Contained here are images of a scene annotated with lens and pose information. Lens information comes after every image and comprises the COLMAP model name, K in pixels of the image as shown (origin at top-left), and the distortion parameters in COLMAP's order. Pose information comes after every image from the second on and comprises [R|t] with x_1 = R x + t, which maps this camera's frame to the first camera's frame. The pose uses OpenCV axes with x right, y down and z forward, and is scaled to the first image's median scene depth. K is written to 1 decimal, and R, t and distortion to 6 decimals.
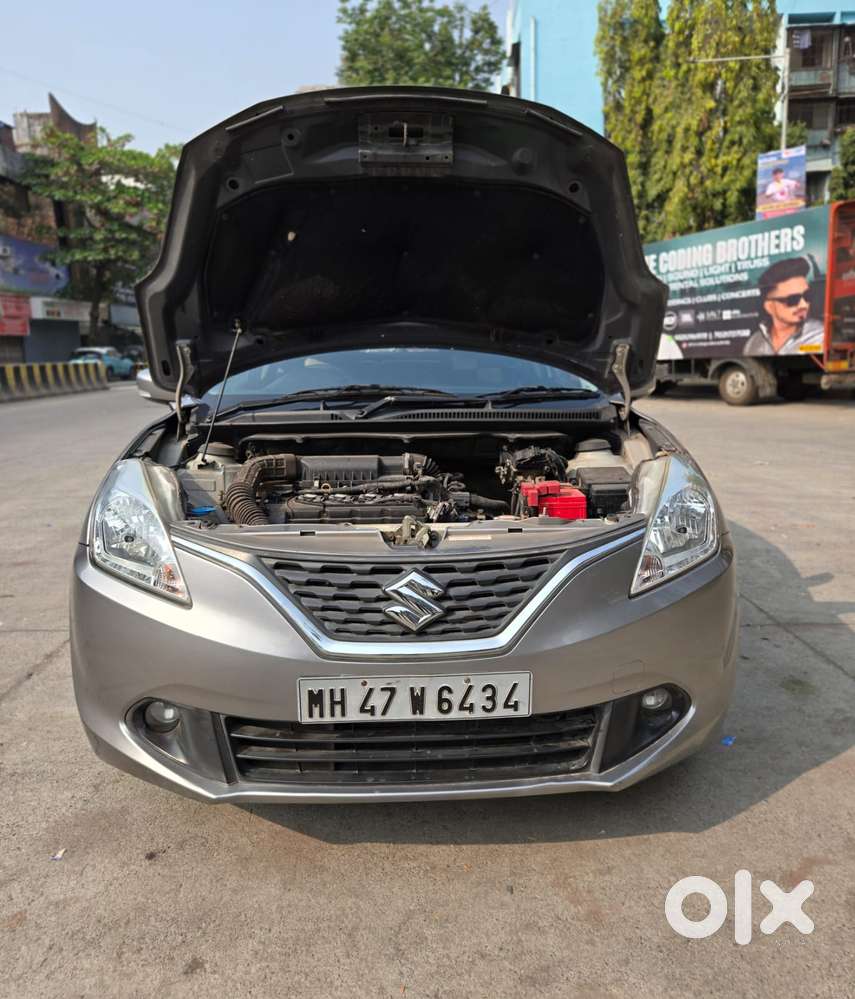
lens RADIAL K [[755.1, 0, 436.4], [0, 755.1, 476.1], [0, 0, 1]] dist [0.042469, -0.033702]
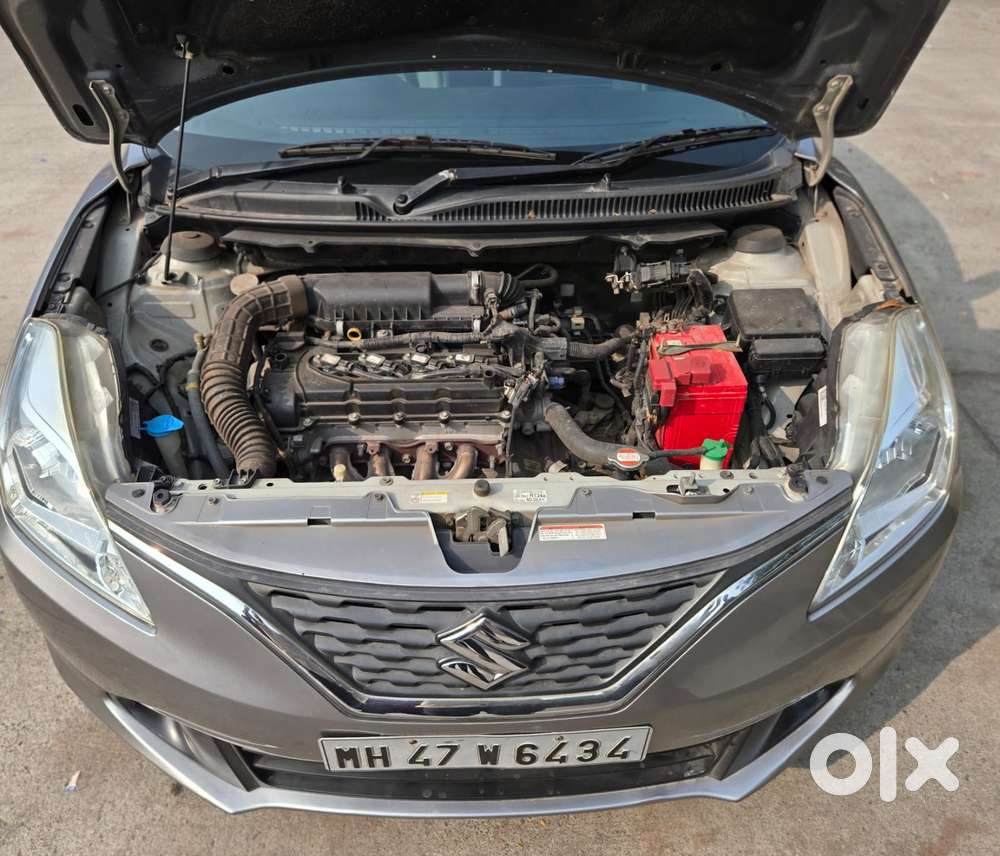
lens RADIAL K [[755.9, 0, 484.9], [0, 755.9, 391.8], [0, 0, 1]] dist [0.042469, -0.033702]
pose [[0.999551, 0.018871, -0.023275, -0.012774], [-0.005673, 0.881895, 0.471412, -0.248015], [0.029422, -0.471068, 0.881606, 0.373511]]
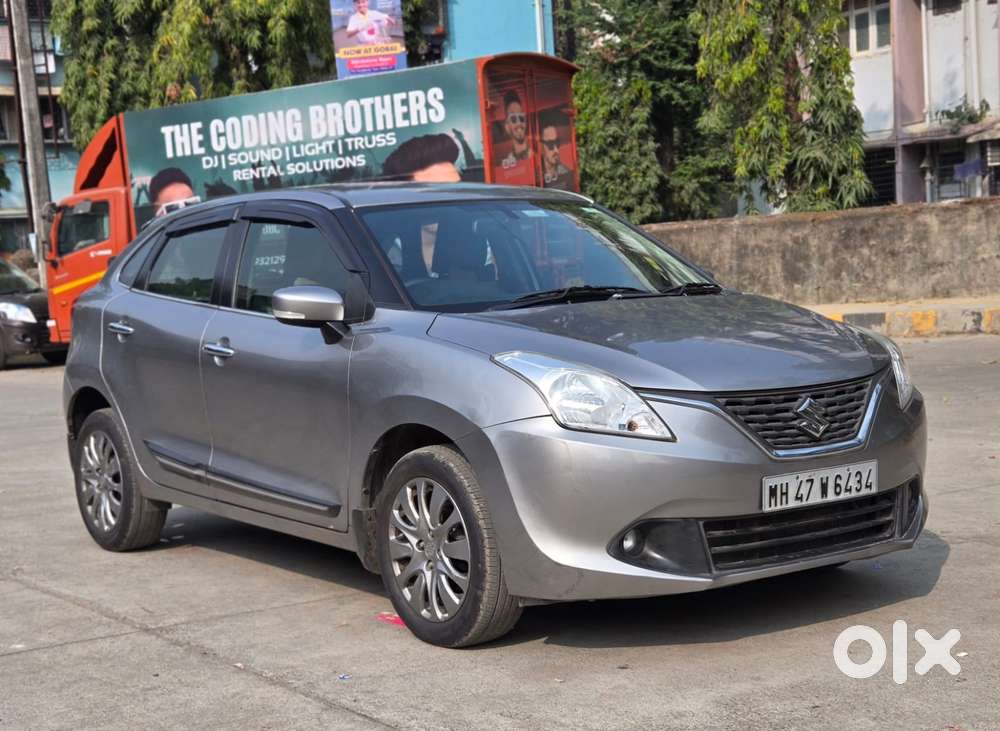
lens RADIAL K [[1507.5, 0, 500.4], [0, 1507.5, 368.6], [0, 0, 1]] dist [0.047270, 0.000000]
pose [[0.844792, -0.069124, 0.530611, -1.432229], [0.128754, 0.988746, -0.076185, 0.152584], [-0.519373, 0.132678, 0.844185, -0.777161]]
